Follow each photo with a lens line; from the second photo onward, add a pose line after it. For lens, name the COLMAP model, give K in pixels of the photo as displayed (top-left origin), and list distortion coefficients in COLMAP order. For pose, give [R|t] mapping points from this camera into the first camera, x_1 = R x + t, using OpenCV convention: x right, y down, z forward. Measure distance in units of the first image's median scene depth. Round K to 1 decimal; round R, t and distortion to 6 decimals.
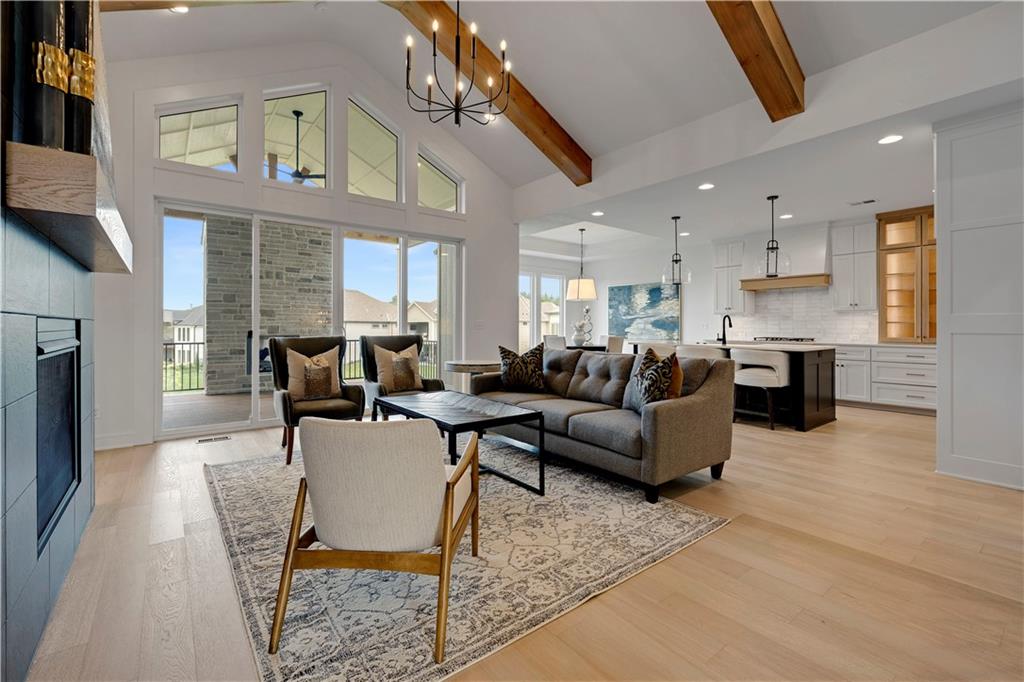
lens RADIAL K [[440.5, 0, 503.3], [0, 440.5, 324.7], [0, 0, 1]] dist [0.001992, -0.002910]
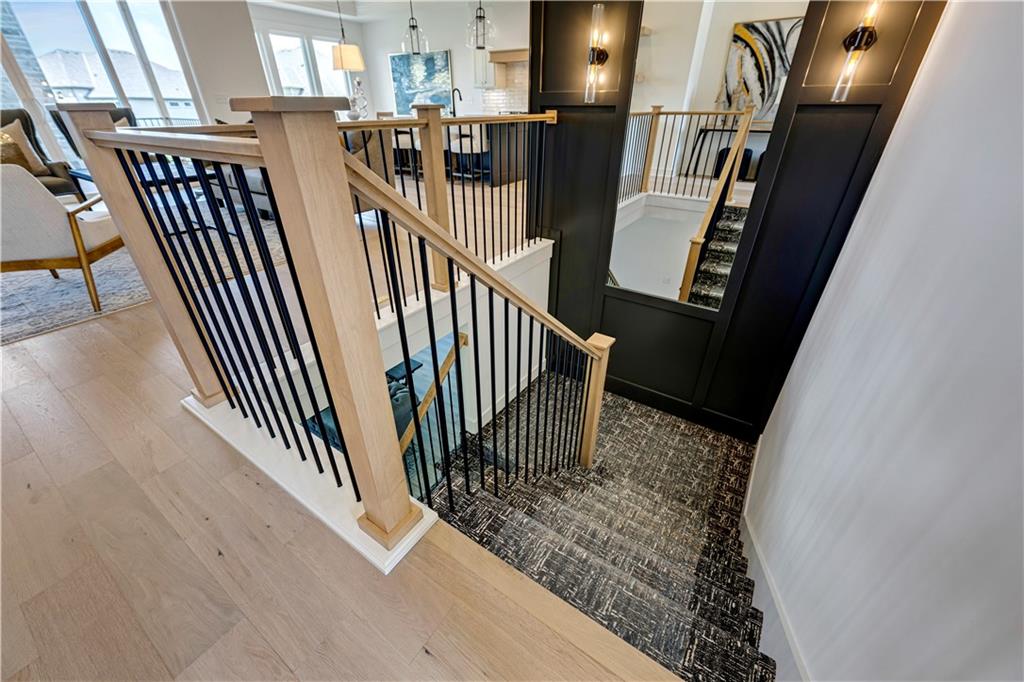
lens RADIAL K [[412.1, 0, 499.4], [0, 412.1, 335.9], [0, 0, 1]] dist [0.000984, 0.000028]
pose [[0.952453, -0.150818, 0.264740, 0.187639], [0.001069, 0.870544, 0.492090, 0.008820], [-0.304684, -0.468410, 0.829313, -0.177476]]
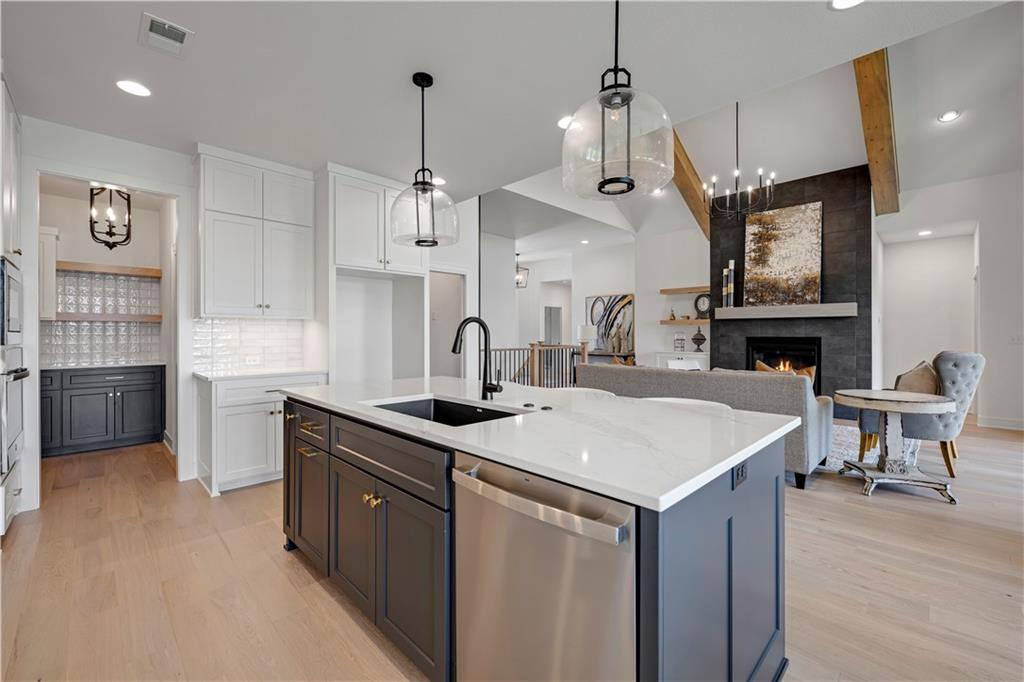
lens RADIAL K [[440.5, 0, 497.1], [0, 440.5, 333.3], [0, 0, 1]] dist [0.001992, -0.002910]
pose [[-0.994808, -0.000765, -0.101764, 0.422886], [-0.000052, 0.999975, -0.007009, -0.005115], [0.101767, -0.006967, -0.994784, 1.119522]]
